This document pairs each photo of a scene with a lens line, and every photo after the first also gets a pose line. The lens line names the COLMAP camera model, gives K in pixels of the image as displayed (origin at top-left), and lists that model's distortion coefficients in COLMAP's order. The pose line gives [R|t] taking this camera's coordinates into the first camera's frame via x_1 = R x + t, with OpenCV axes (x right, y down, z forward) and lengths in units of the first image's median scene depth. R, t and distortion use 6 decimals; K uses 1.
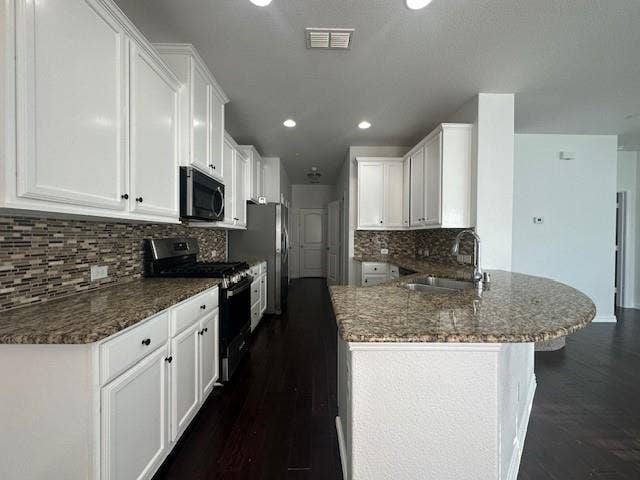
lens RADIAL K [[255.1, 0, 320.8], [0, 255.1, 239.3], [0, 0, 1]] dist [-0.001986, -0.000061]
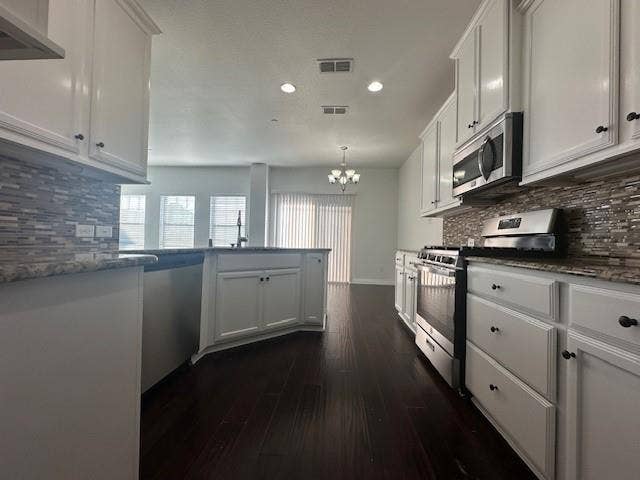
lens RADIAL K [[255.1, 0, 320.8], [0, 255.1, 239.3], [0, 0, 1]] dist [-0.001986, -0.000061]
pose [[-0.995762, -0.030045, 0.086917, -0.036619], [-0.029732, 0.999546, 0.004895, 0.107748], [-0.087024, 0.002290, -0.996204, 2.233951]]
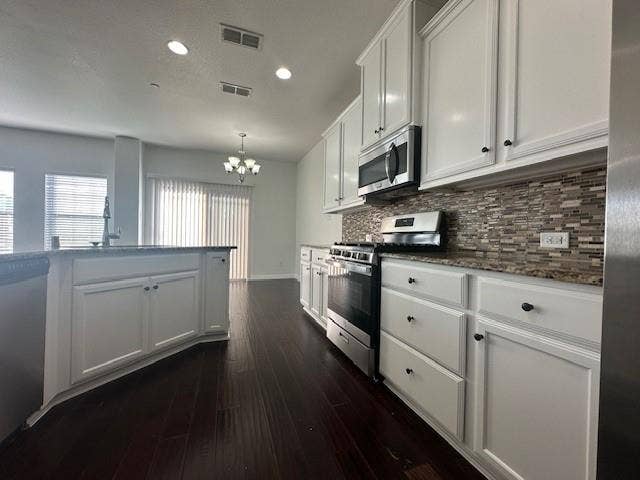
lens RADIAL K [[255.1, 0, 320.8], [0, 255.1, 239.3], [0, 0, 1]] dist [-0.001986, -0.000061]
pose [[-0.942990, -0.021492, -0.332128, 0.052776], [-0.029155, 0.999411, 0.018106, 0.096468], [0.331543, 0.026757, -0.943061, 2.143677]]
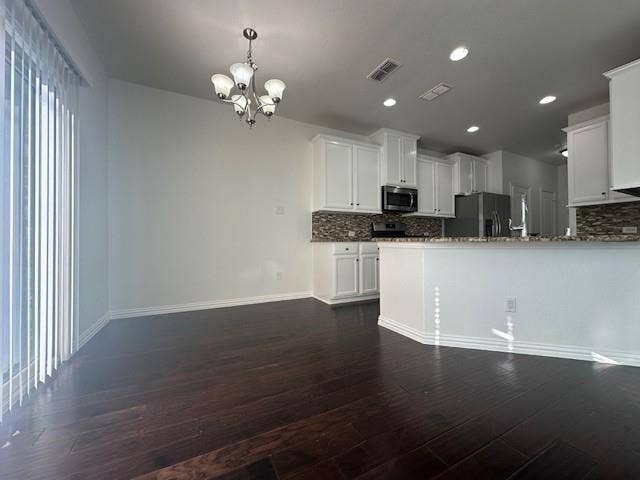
lens RADIAL K [[255.1, 0, 320.8], [0, 255.1, 239.3], [0, 0, 1]] dist [-0.001986, -0.000061]
pose [[0.434672, -0.017775, -0.900413, 1.127075], [-0.005211, 0.999739, -0.022251, 0.203941], [0.900574, 0.014364, 0.434466, -0.362178]]
